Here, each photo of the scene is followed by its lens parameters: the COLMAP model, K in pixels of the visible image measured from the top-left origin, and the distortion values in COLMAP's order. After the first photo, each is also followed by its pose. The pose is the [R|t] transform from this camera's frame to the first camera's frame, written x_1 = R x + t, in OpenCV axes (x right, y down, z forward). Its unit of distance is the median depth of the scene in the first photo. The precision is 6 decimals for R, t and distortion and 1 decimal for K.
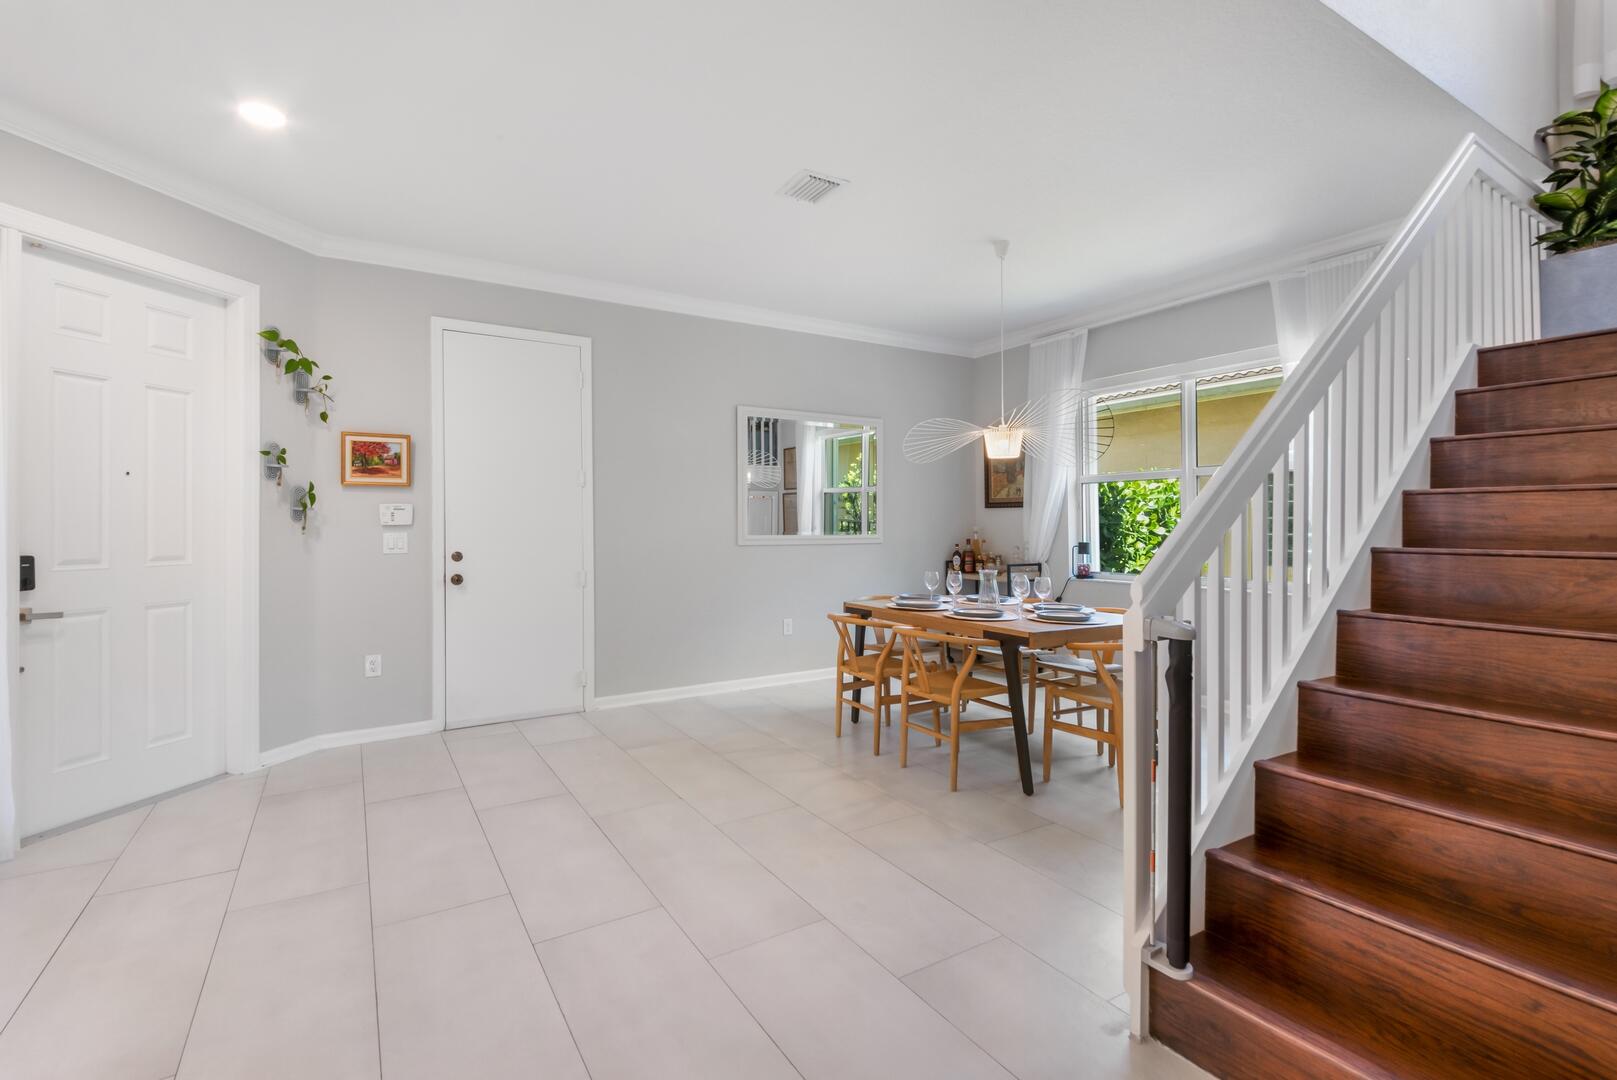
lens RADIAL K [[755.2, 0, 809.6], [0, 755.2, 529.9], [0, 0, 1]] dist [0.009971, -0.000886]
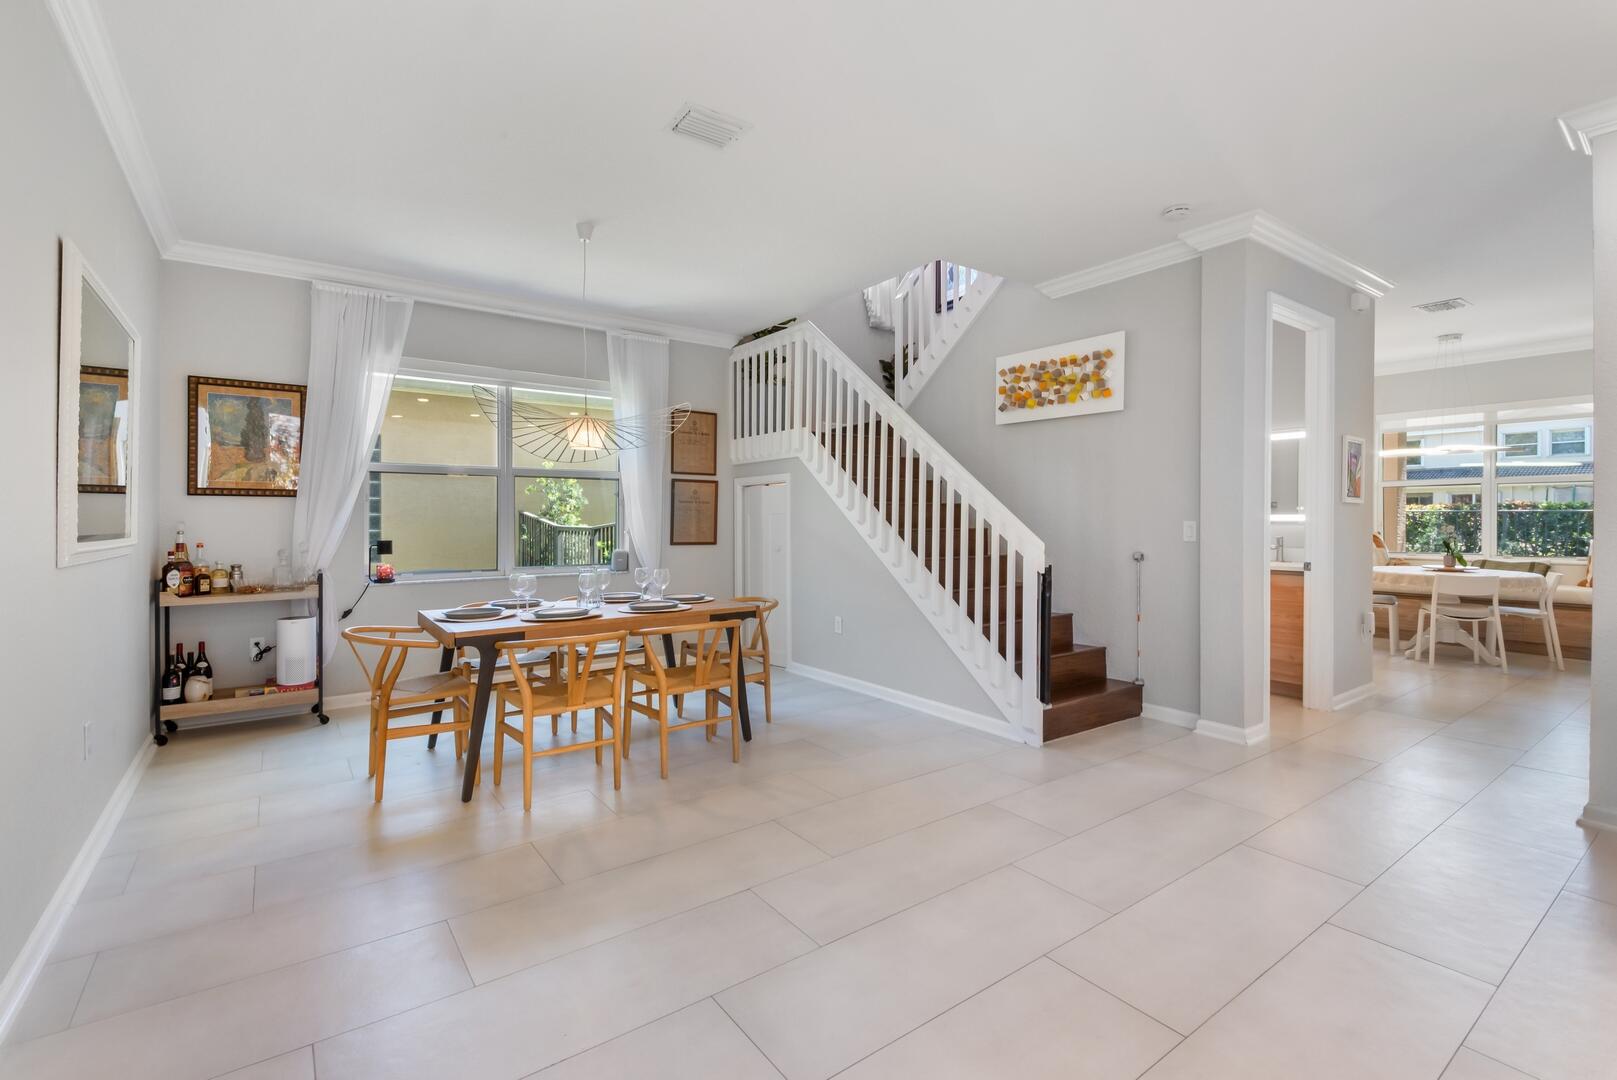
lens RADIAL K [[740.1, 0, 812.8], [0, 740.1, 528.2], [0, 0, 1]] dist [0.020425, -0.003214]
pose [[-0.099048, -0.007212, 0.995057, -0.780084], [0.010572, 0.999910, 0.008299, -0.000384], [-0.995027, 0.011342, -0.098962, 0.876800]]
